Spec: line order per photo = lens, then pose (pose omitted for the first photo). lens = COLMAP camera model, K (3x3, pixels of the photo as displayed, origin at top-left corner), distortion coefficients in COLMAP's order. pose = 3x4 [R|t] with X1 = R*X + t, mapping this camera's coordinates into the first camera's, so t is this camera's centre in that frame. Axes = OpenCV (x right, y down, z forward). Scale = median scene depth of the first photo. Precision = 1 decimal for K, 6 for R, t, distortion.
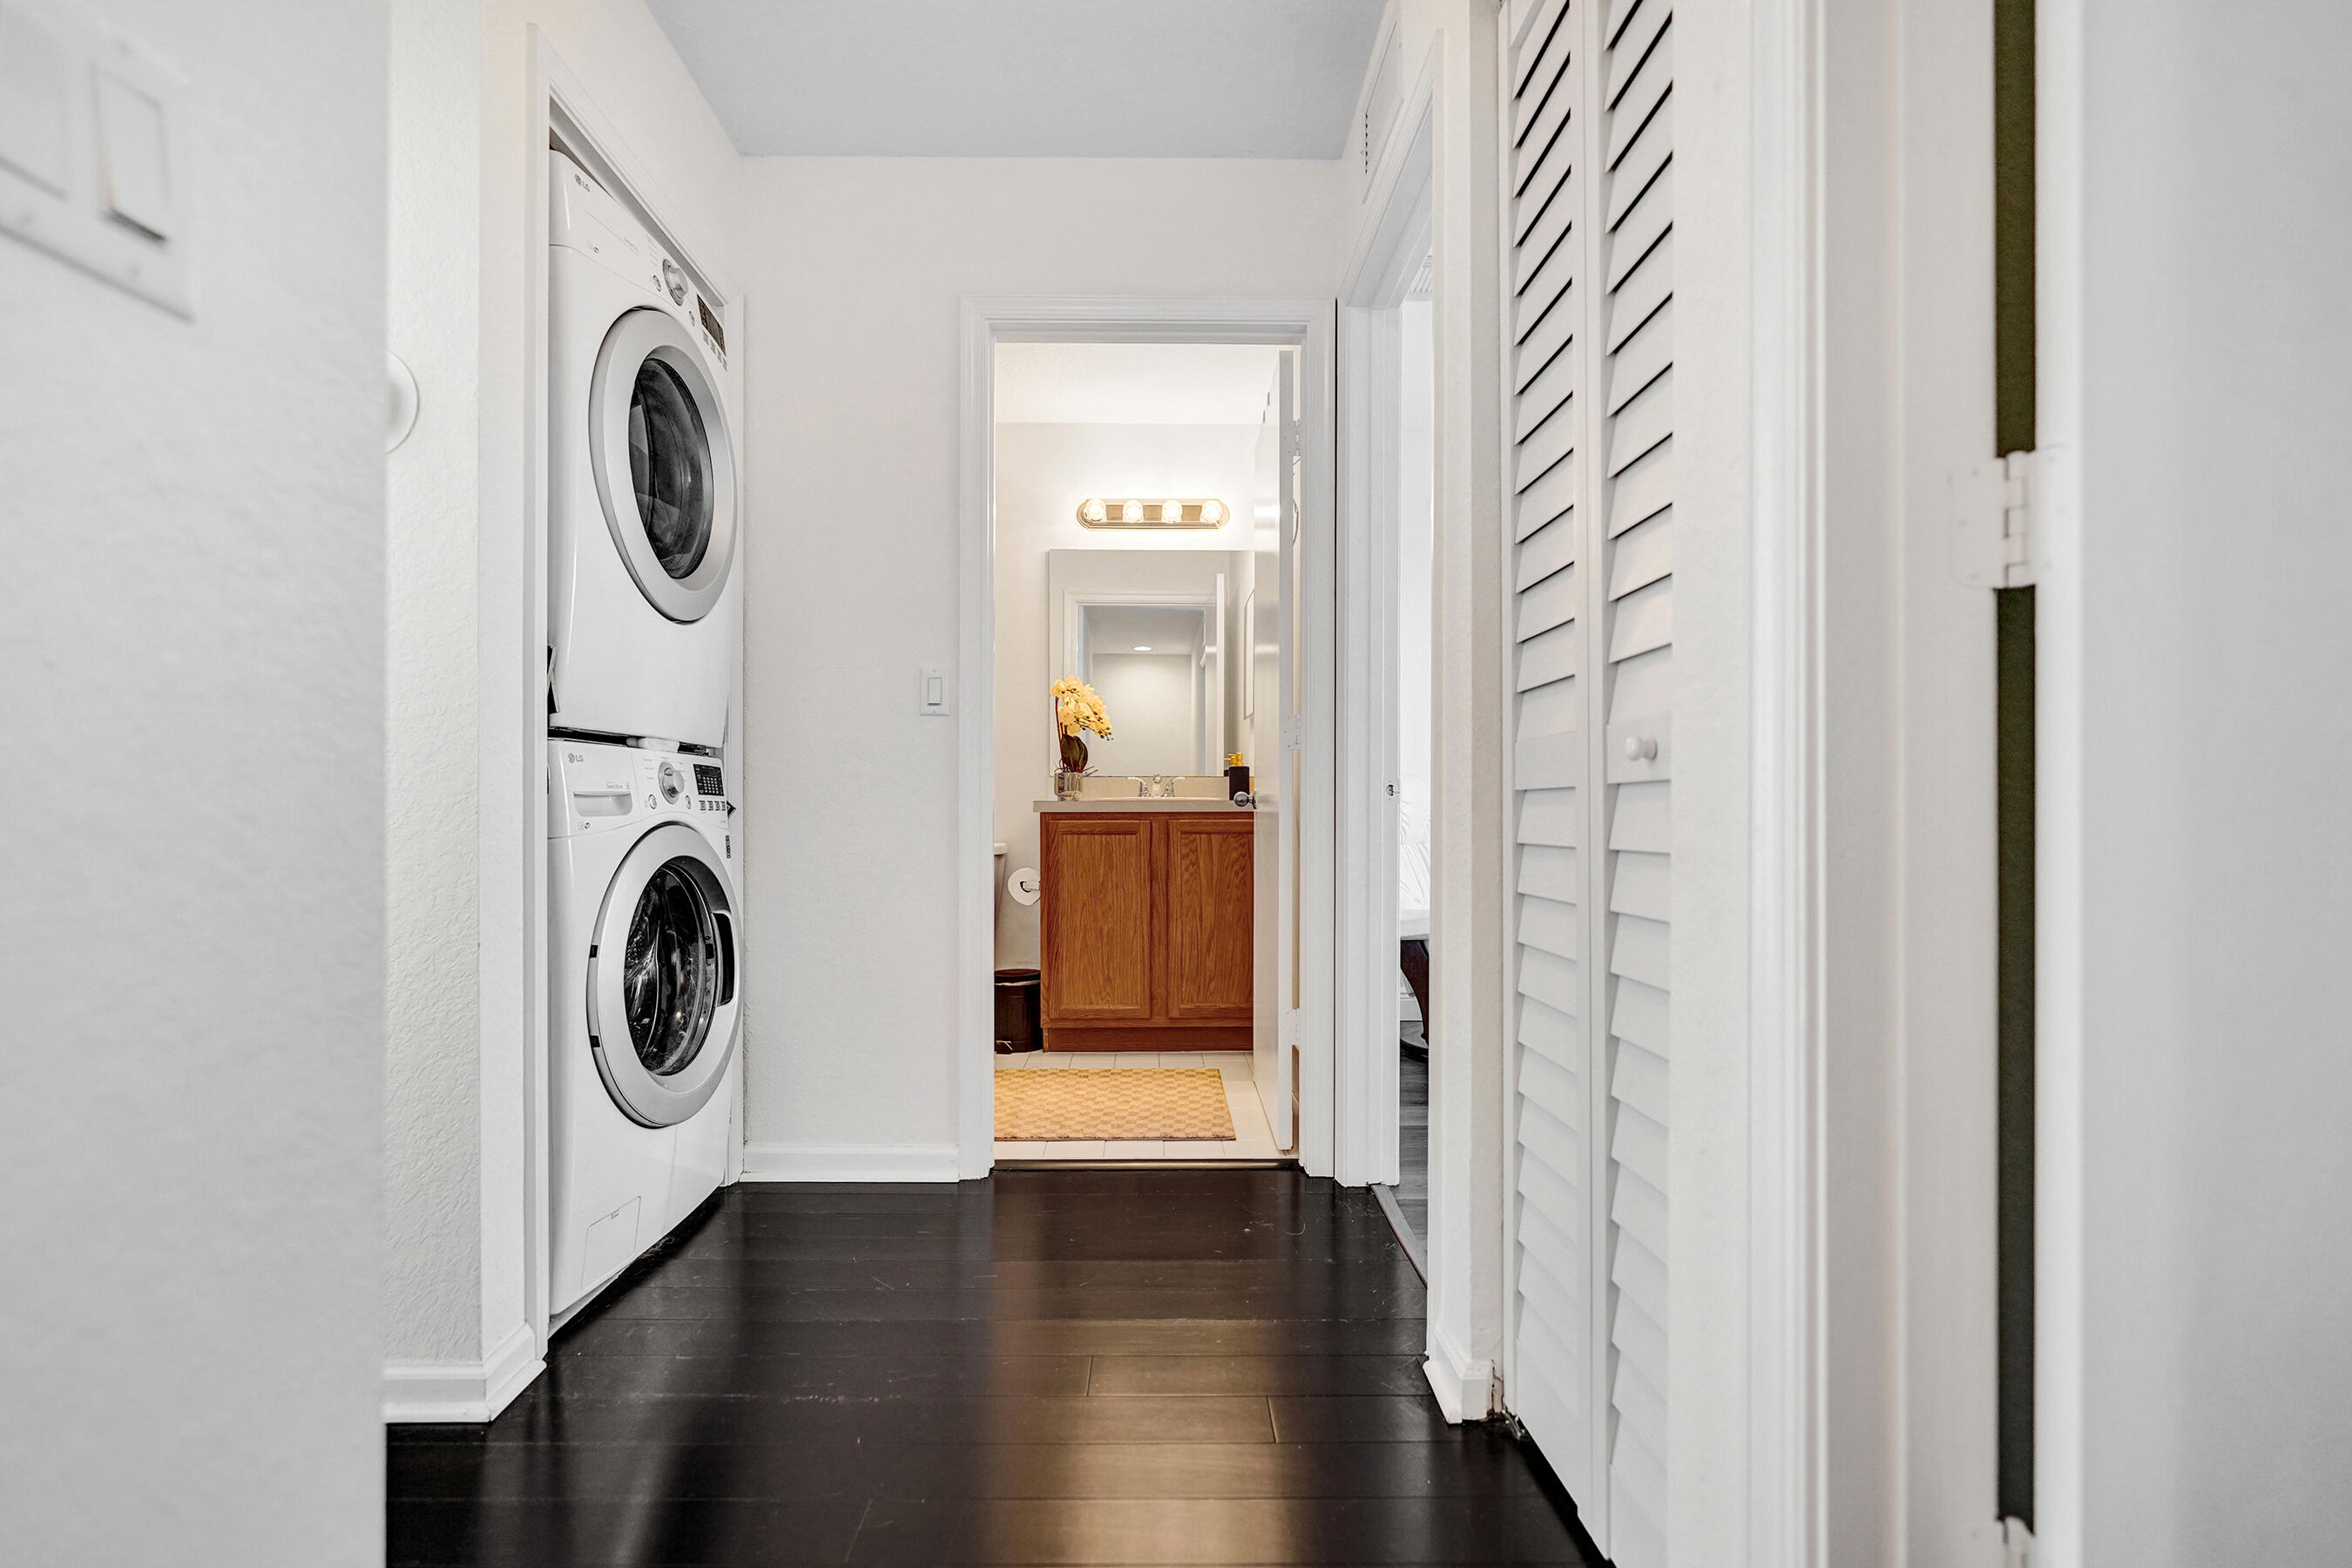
lens RADIAL K [[1121.4, 0, 1176.0], [0, 1121.4, 784.0], [0, 0, 1]] dist [0.000353, 0.000324]
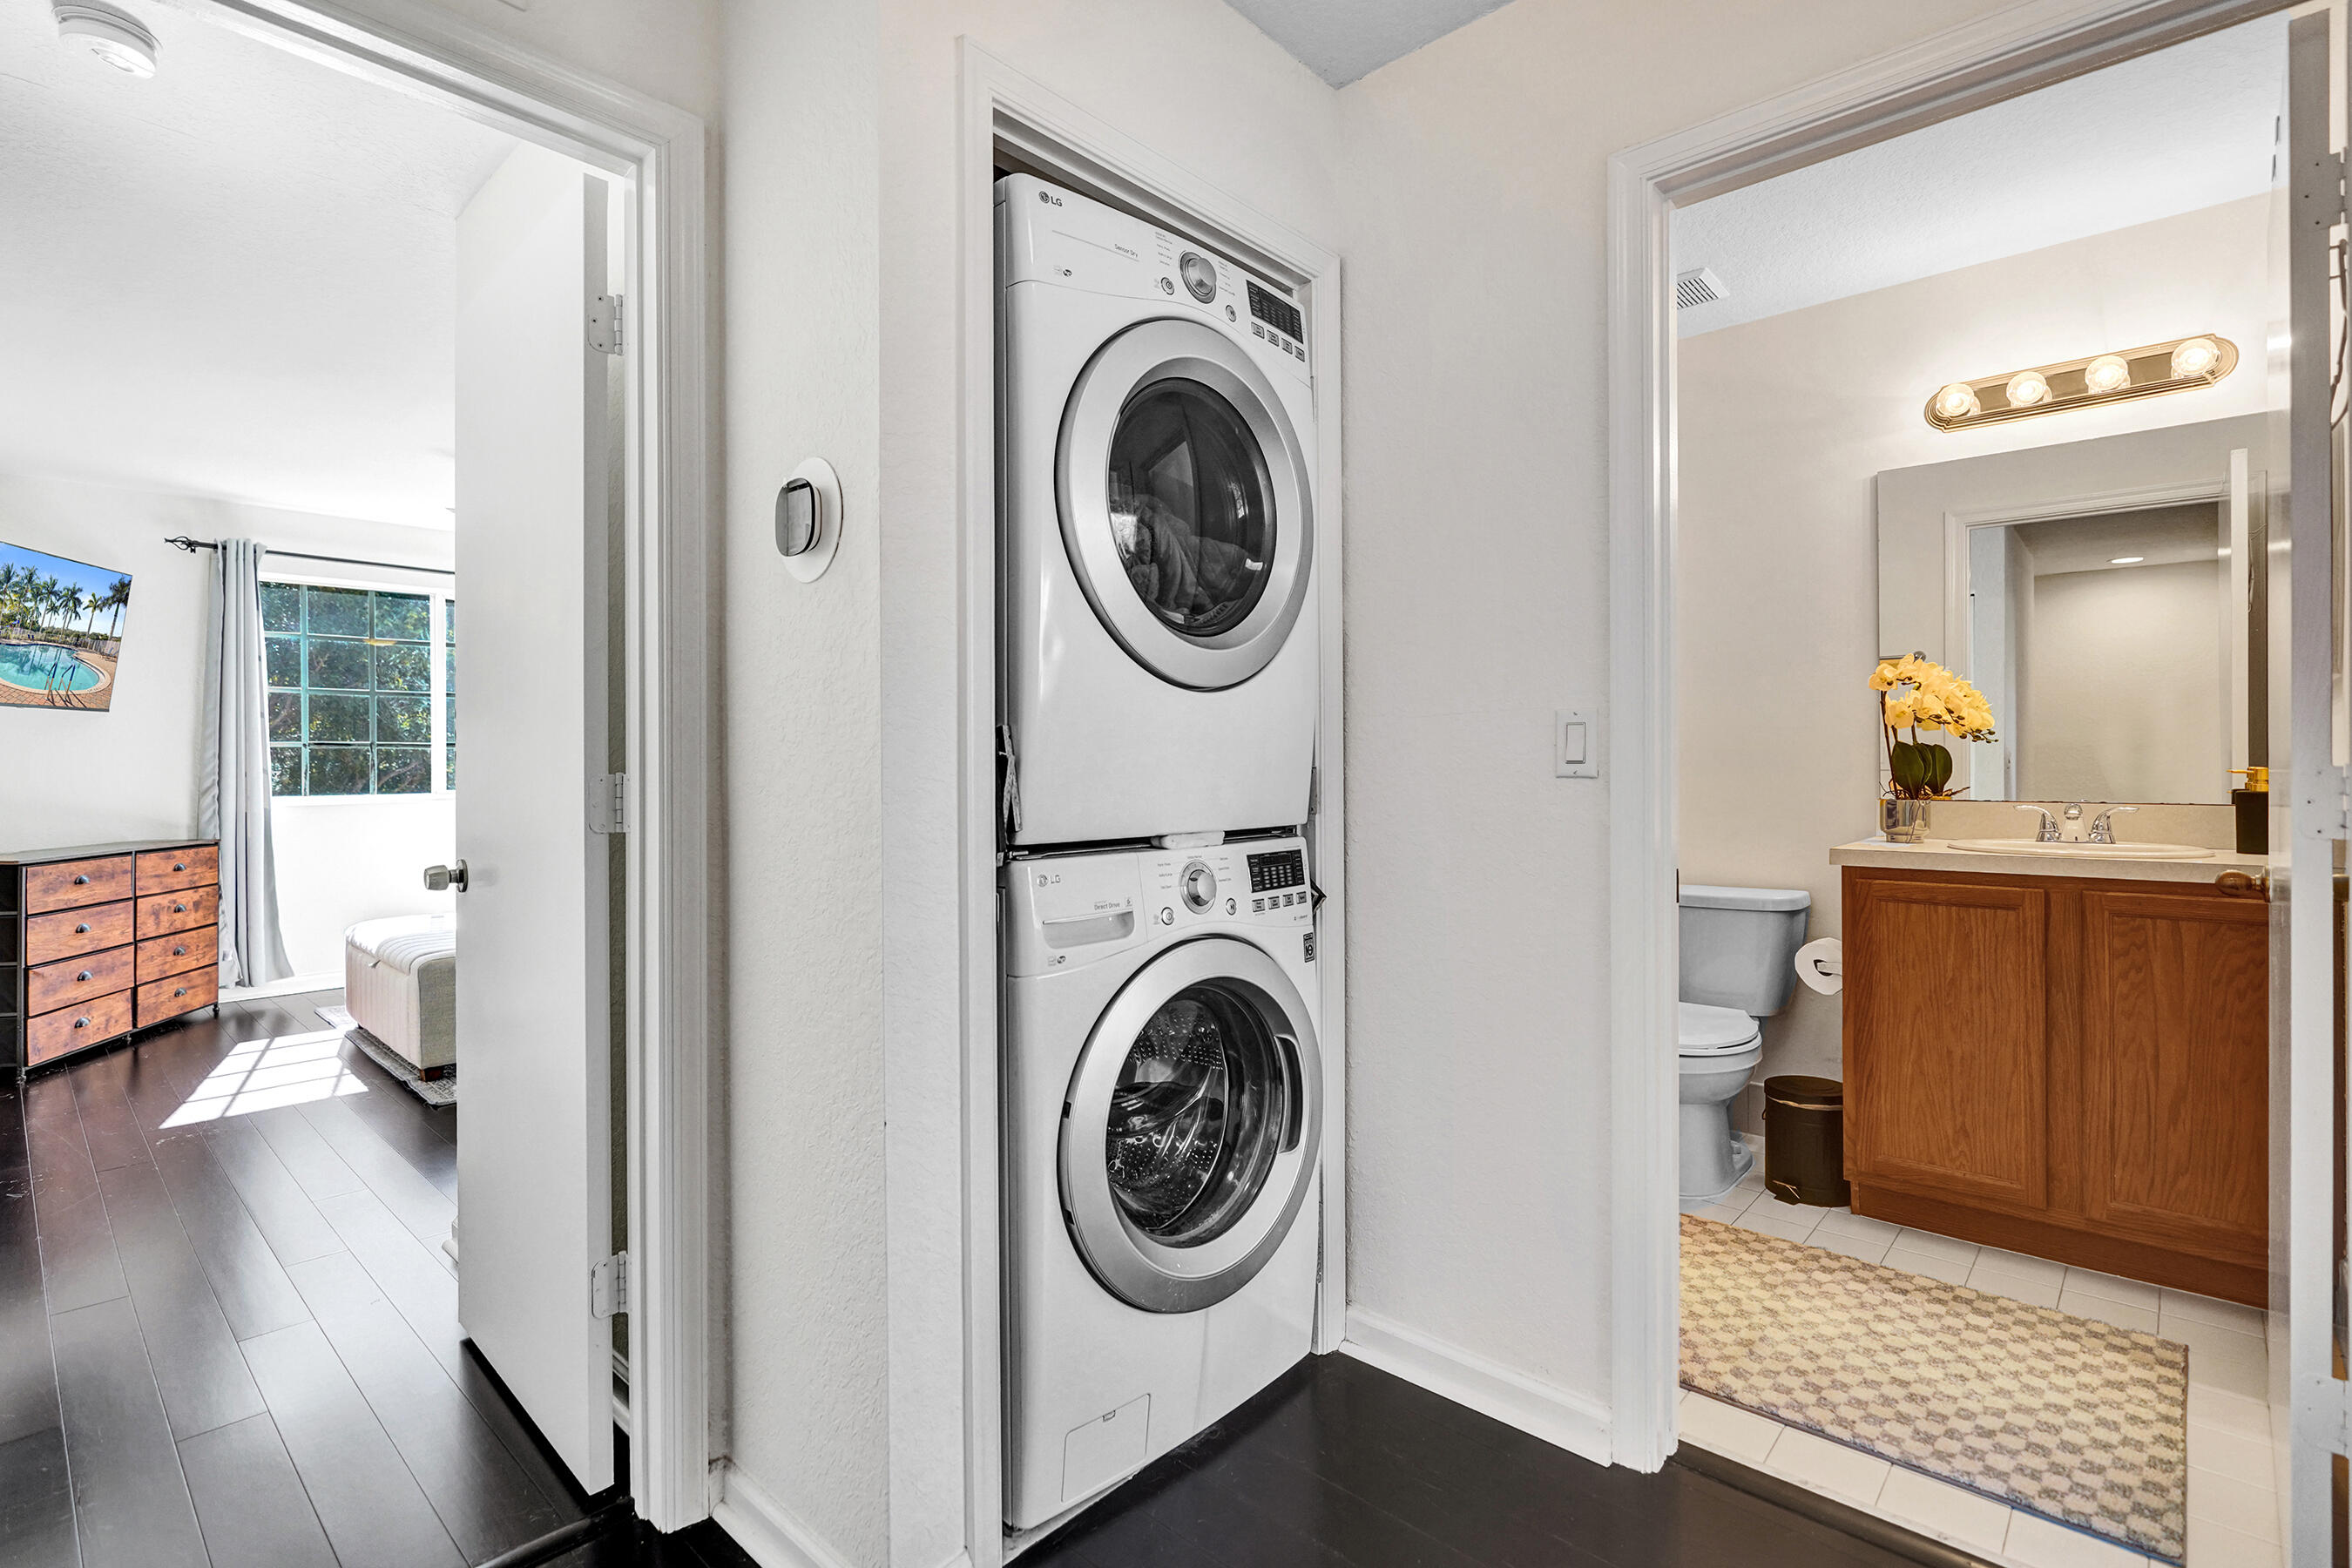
lens RADIAL K [[1108.9, 0, 1147.7], [0, 1108.9, 757.3], [0, 0, 1]] dist [-0.002204, -0.000227]
pose [[0.712015, -0.006964, -0.702130, 0.067771], [0.023459, 0.999629, 0.013875, -0.076297], [0.701772, -0.026351, 0.711914, 0.274058]]
